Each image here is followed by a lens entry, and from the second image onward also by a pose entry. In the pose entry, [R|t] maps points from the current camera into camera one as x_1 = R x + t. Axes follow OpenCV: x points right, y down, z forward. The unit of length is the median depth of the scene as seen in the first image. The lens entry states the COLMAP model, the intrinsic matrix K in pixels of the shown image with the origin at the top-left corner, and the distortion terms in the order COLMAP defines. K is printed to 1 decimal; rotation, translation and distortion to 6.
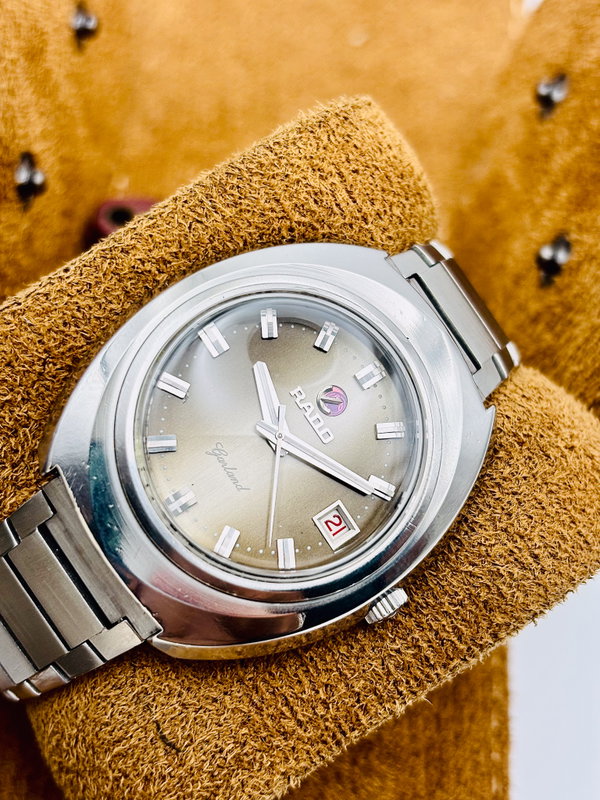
lens RADIAL K [[1209.6, 0, 300.0], [0, 1209.6, 400.0], [0, 0, 1]] dist [0.006469, -0.033145]
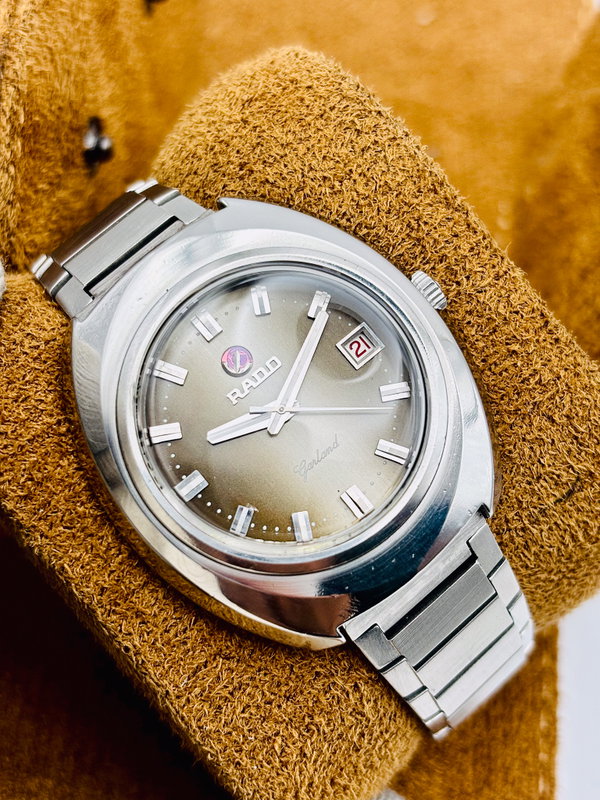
lens RADIAL K [[1209.6, 0, 300.0], [0, 1209.6, 400.0], [0, 0, 1]] dist [0.006469, -0.033145]
pose [[-0.096816, -0.995269, 0.008180, -0.017262], [0.968203, -0.092272, 0.232525, -0.180453], [-0.230670, 0.030432, 0.972556, 0.029983]]
